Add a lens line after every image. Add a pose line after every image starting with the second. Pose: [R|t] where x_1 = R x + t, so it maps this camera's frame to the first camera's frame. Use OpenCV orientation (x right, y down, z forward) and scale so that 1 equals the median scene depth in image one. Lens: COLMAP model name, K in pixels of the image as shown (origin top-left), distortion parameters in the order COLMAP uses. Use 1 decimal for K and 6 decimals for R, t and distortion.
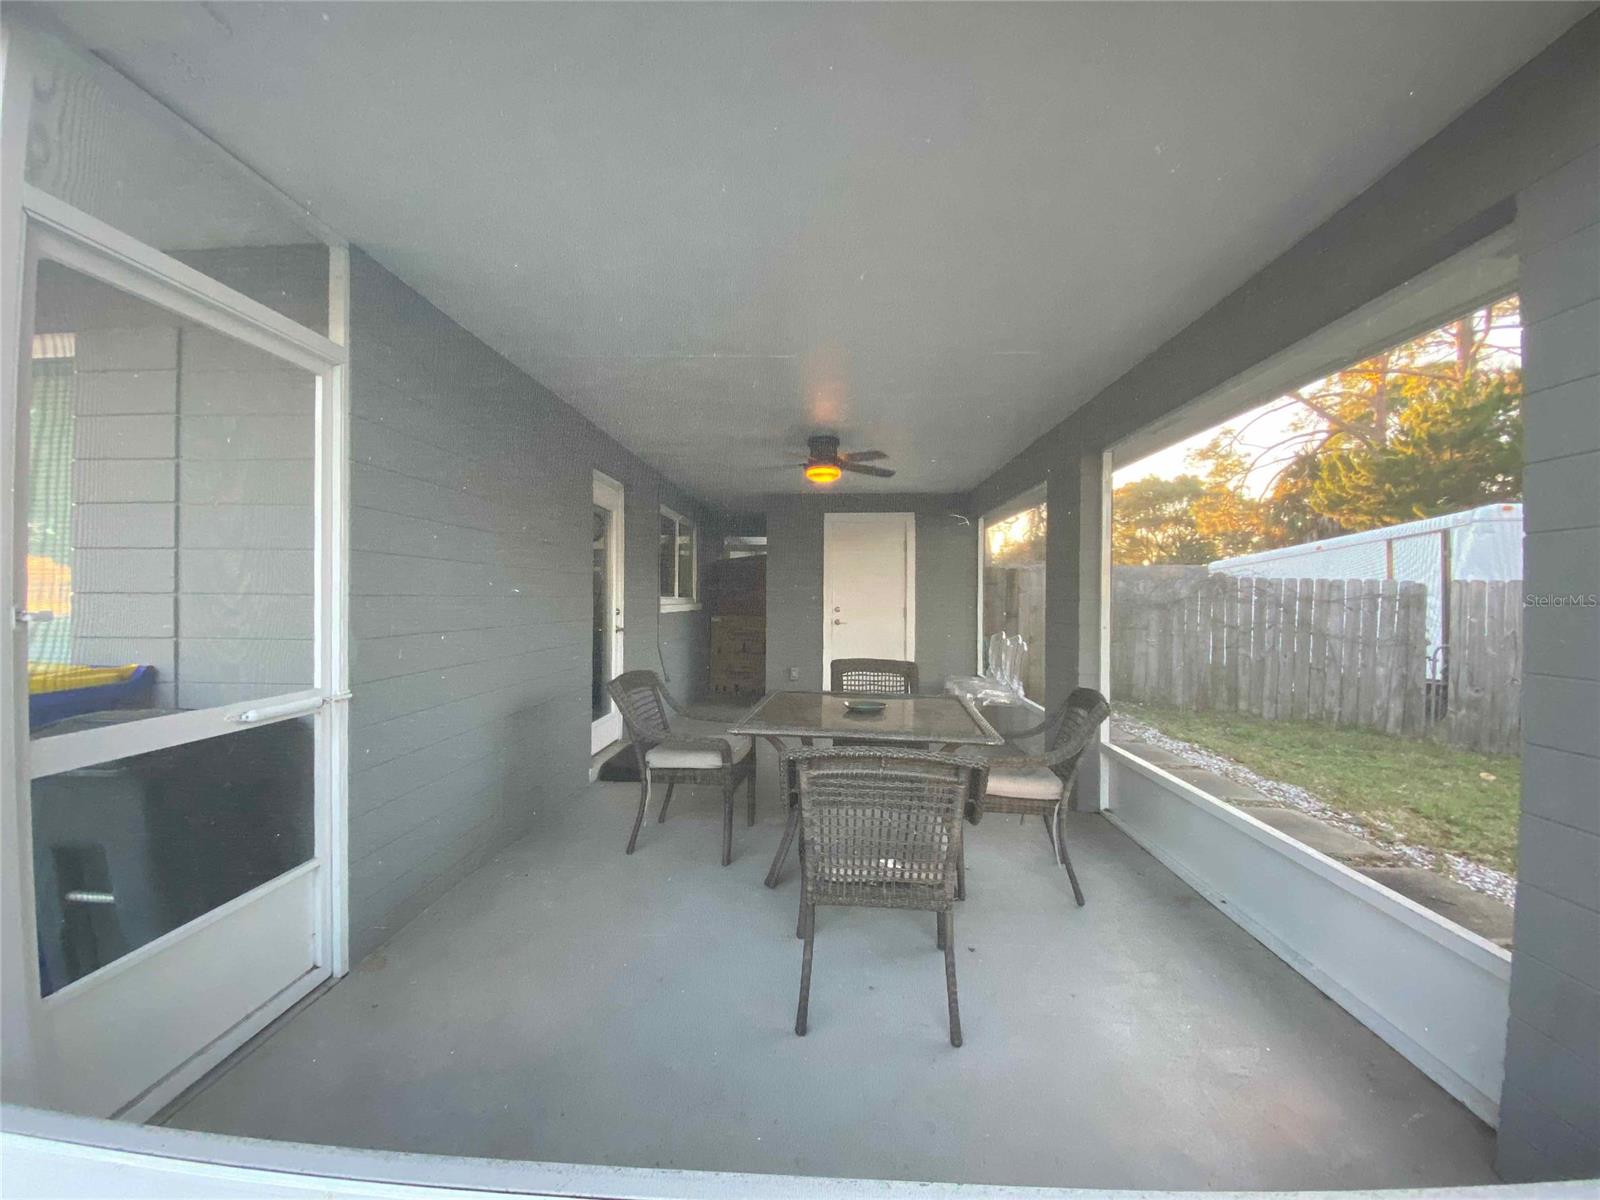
lens RADIAL K [[643.8, 0, 798.1], [0, 643.8, 601.2], [0, 0, 1]] dist [0.019176, -0.019567]
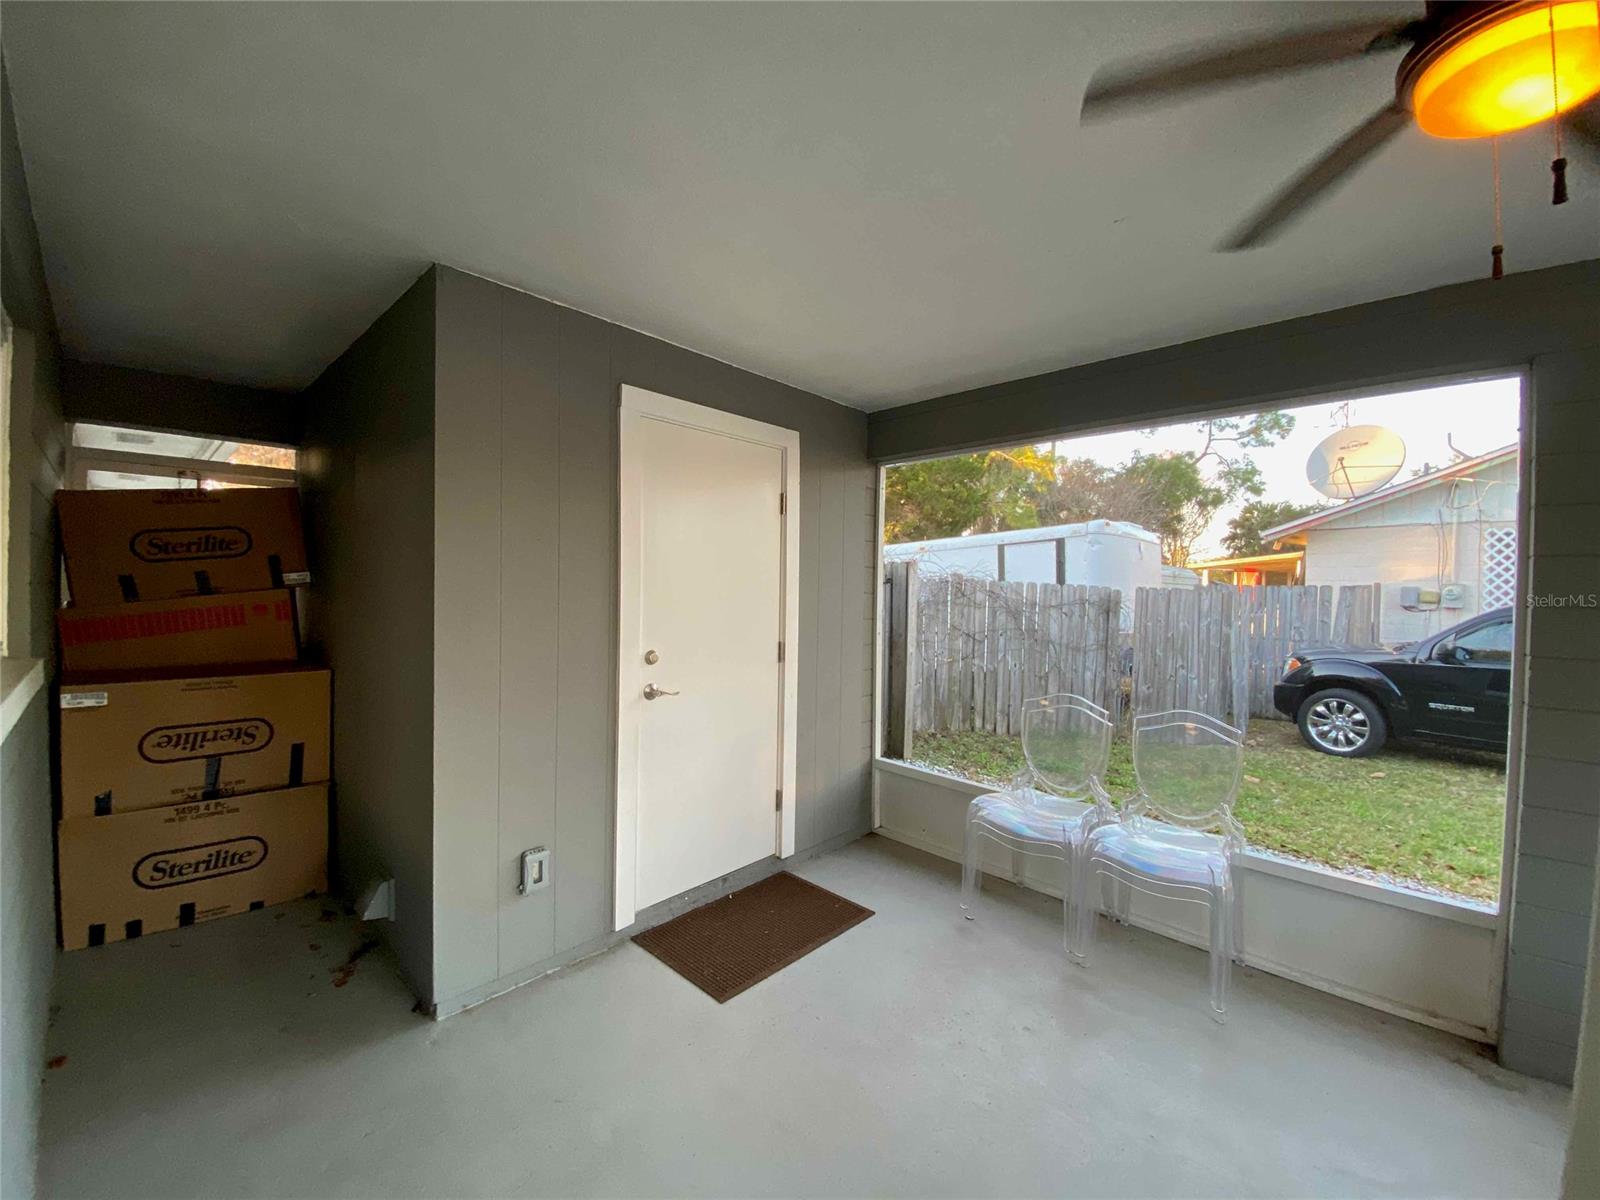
lens RADIAL K [[643.8, 0, 798.1], [0, 643.8, 601.2], [0, 0, 1]] dist [0.019176, -0.019567]
pose [[0.649485, -0.011859, 0.760282, -0.145639], [-0.010577, 0.999641, 0.024629, -0.026142], [-0.760301, -0.024038, 0.649126, 0.622338]]
